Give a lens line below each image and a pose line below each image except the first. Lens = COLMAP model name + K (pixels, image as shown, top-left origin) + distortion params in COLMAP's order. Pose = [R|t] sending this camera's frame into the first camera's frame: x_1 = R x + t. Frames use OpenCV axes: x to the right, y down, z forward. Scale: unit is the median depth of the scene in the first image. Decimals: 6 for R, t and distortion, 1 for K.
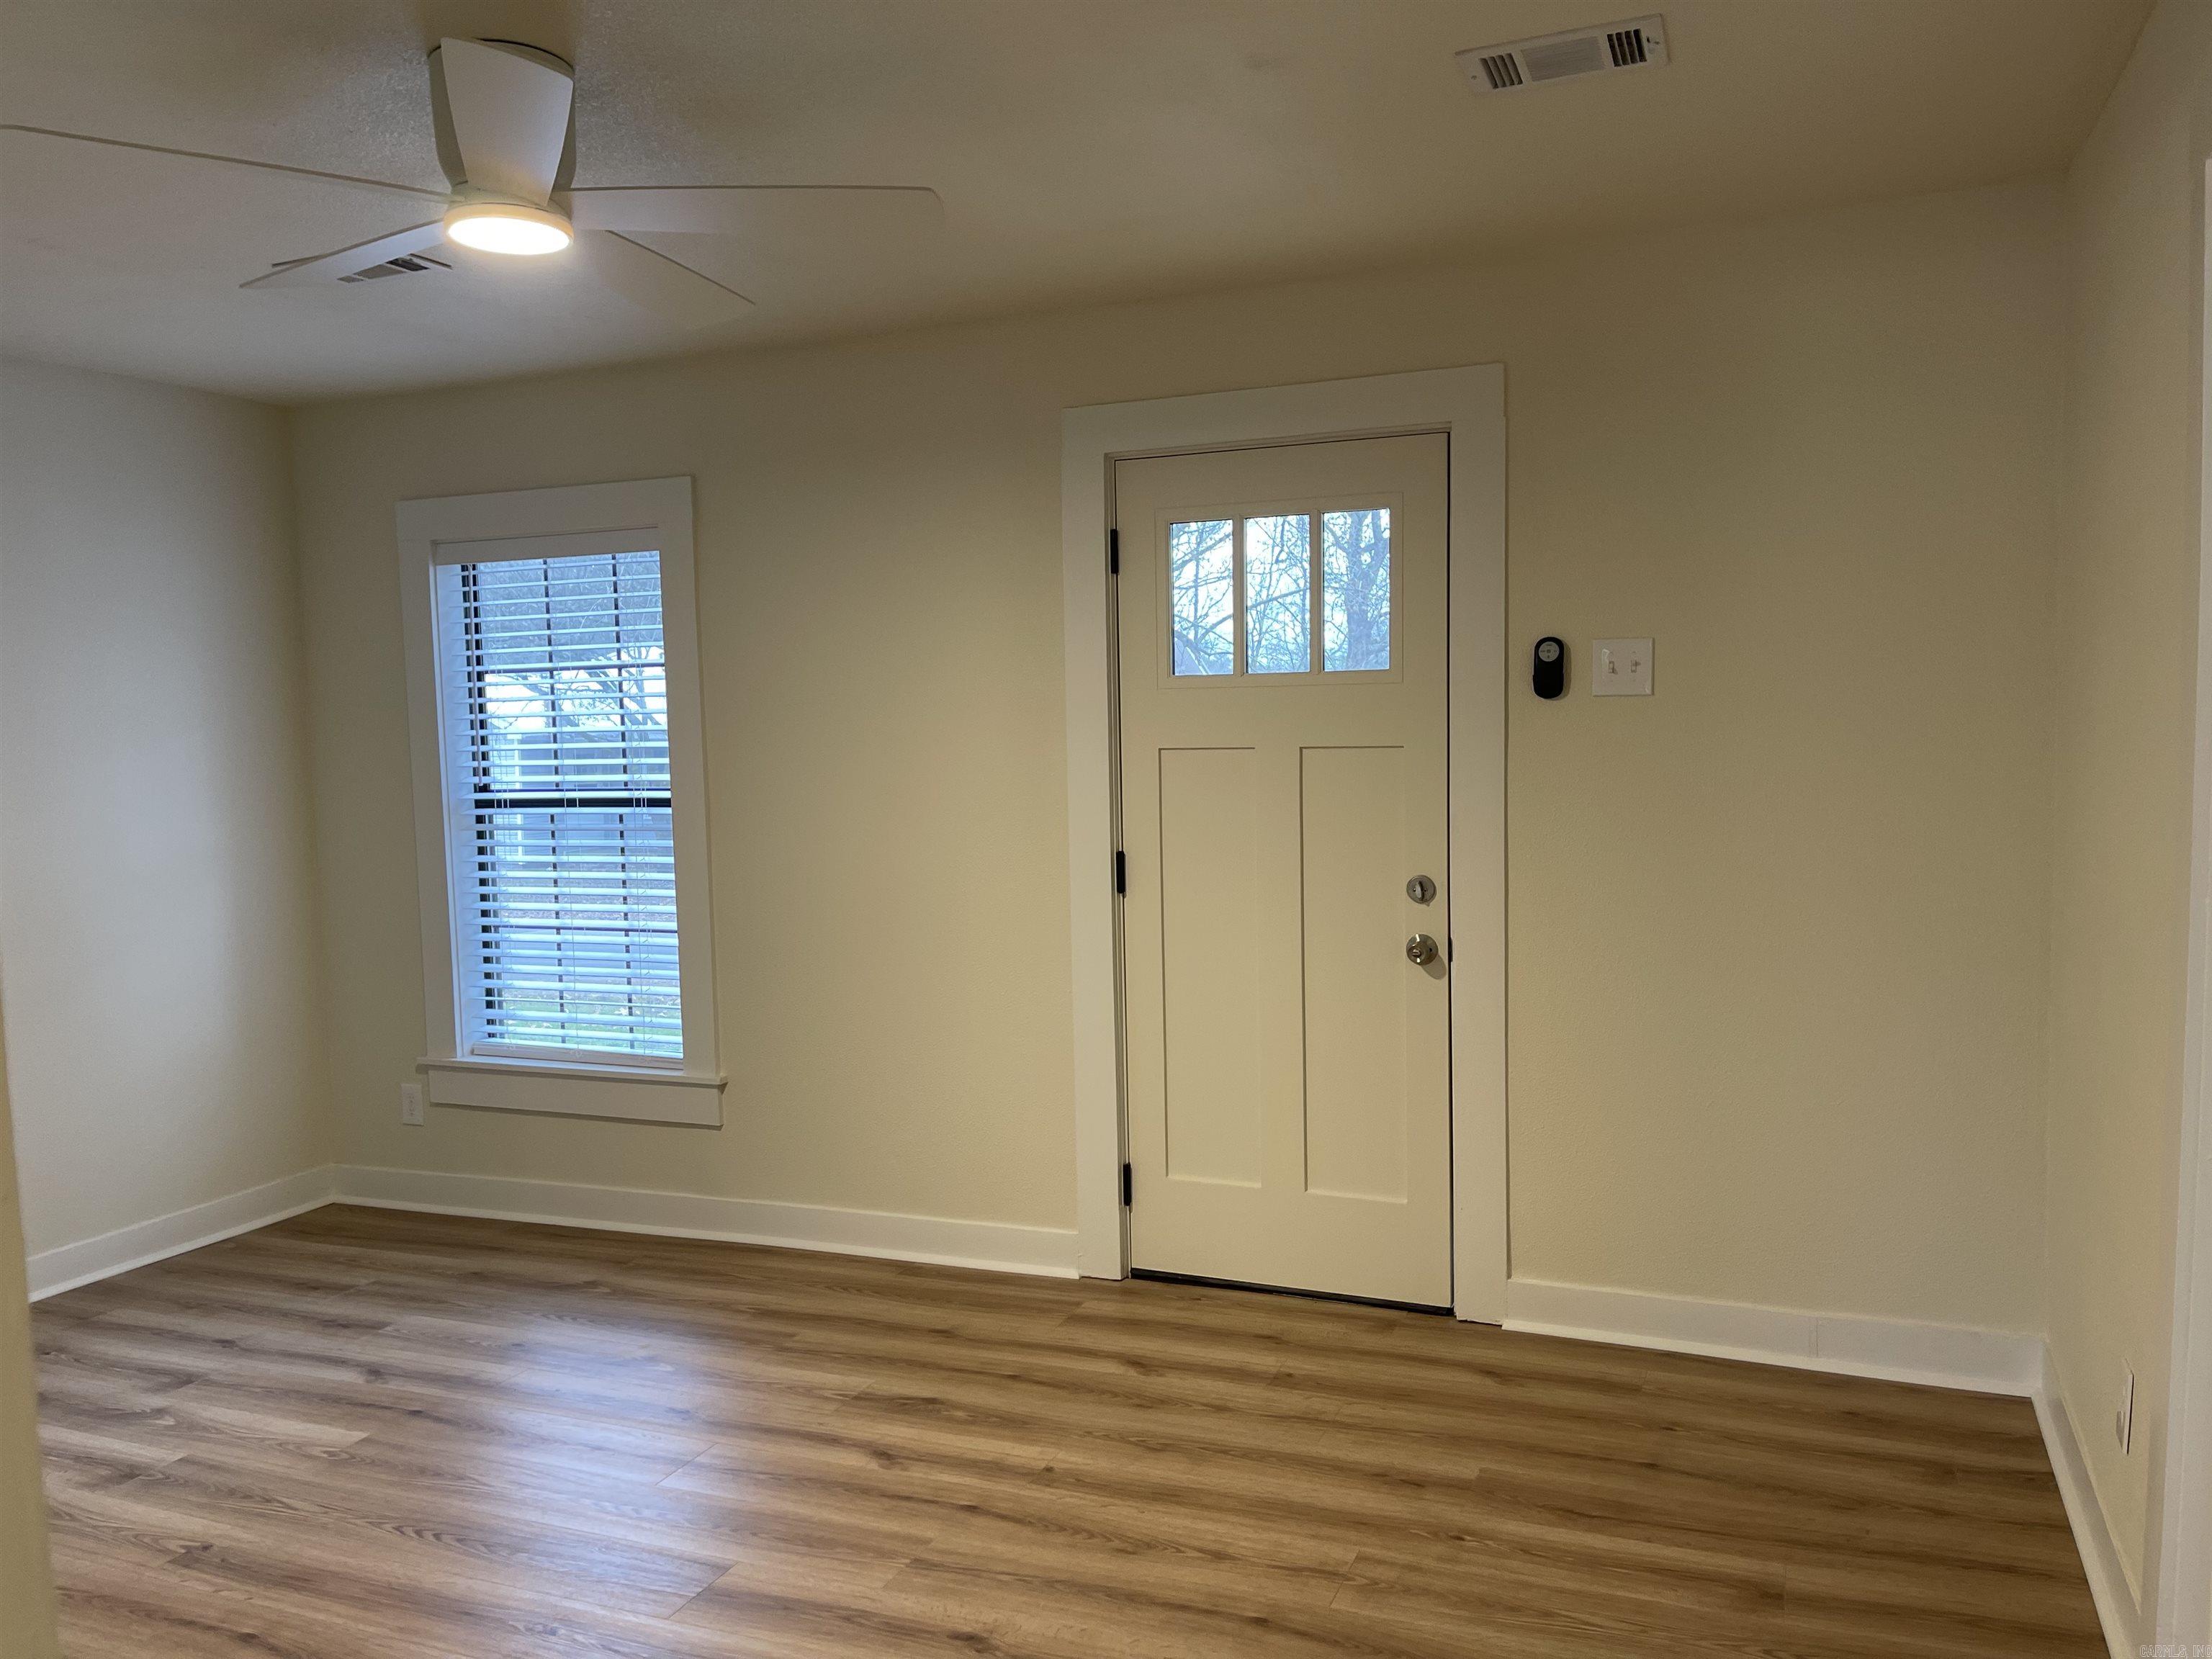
lens RADIAL K [[1672.3, 0, 1107.6], [0, 1672.3, 845.0], [0, 0, 1]] dist [0.056618, -0.077818]
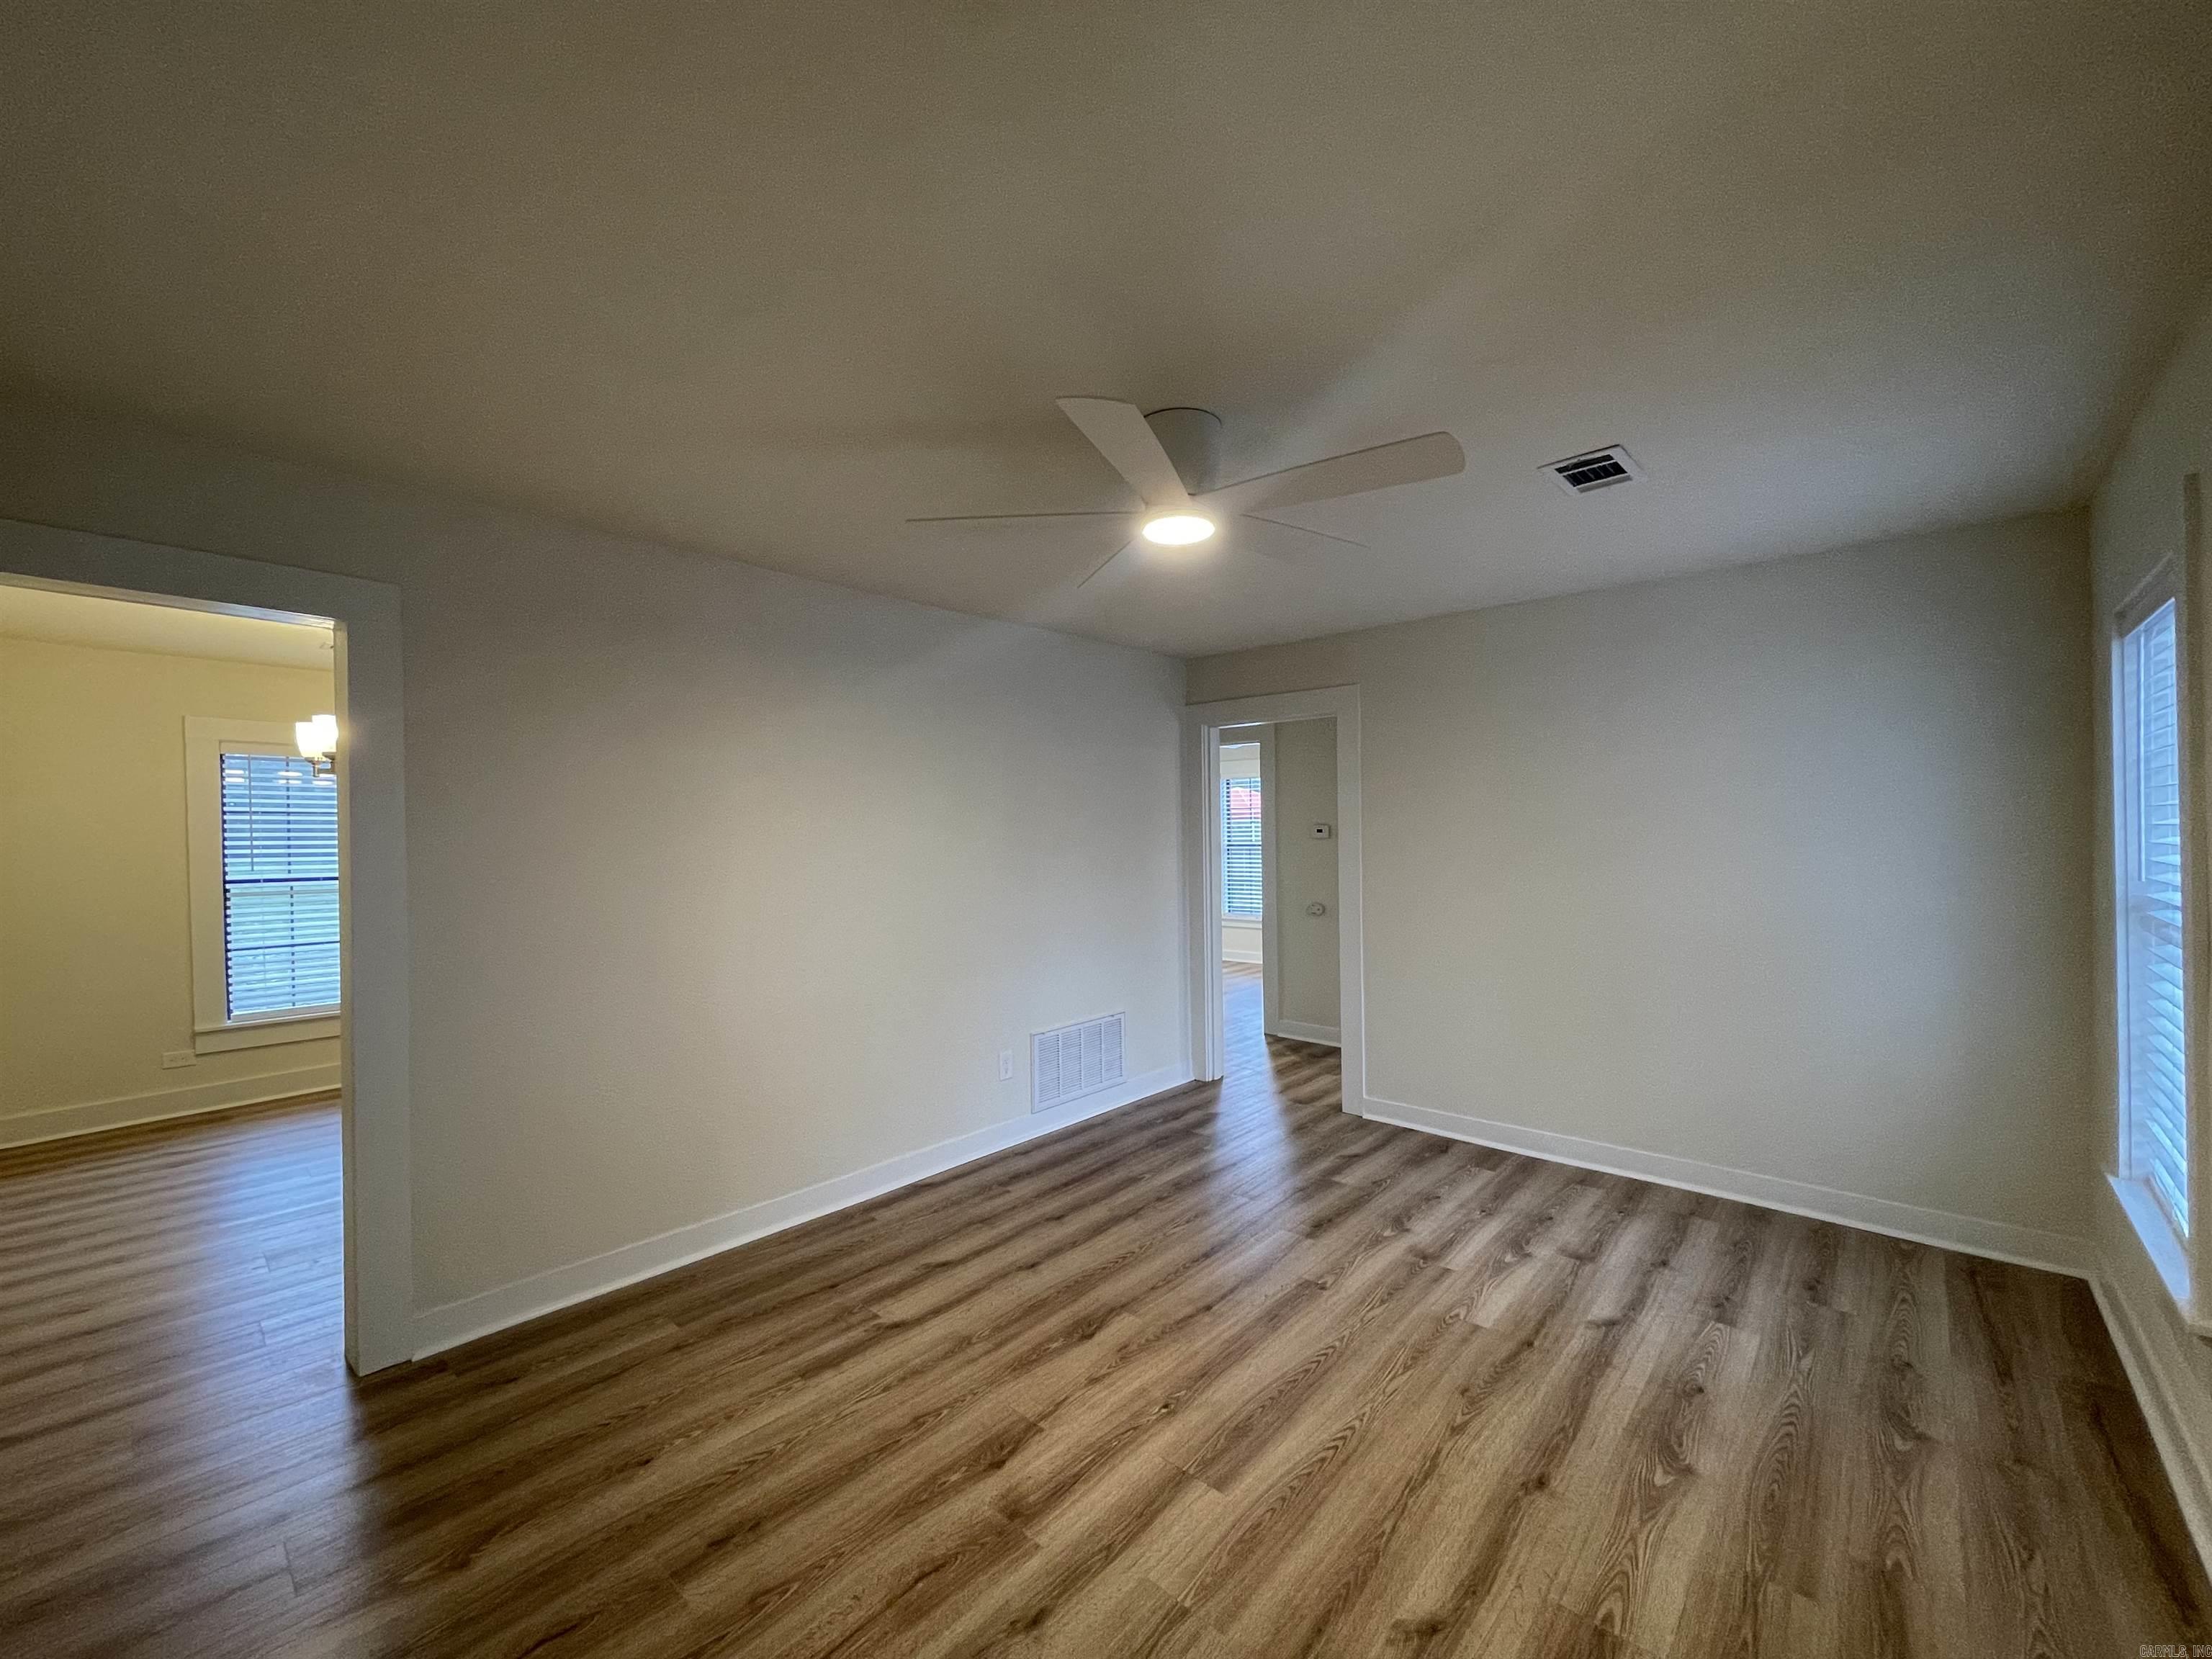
lens RADIAL K [[891.6, 0, 1100.7], [0, 891.6, 835.5], [0, 0, 1]] dist [-0.001066, -0.000270]
pose [[-0.336281, 0.036831, -0.941041, 0.320494], [-0.041774, 0.997668, 0.053975, -0.079088], [0.940835, 0.057462, -0.333958, 0.829300]]
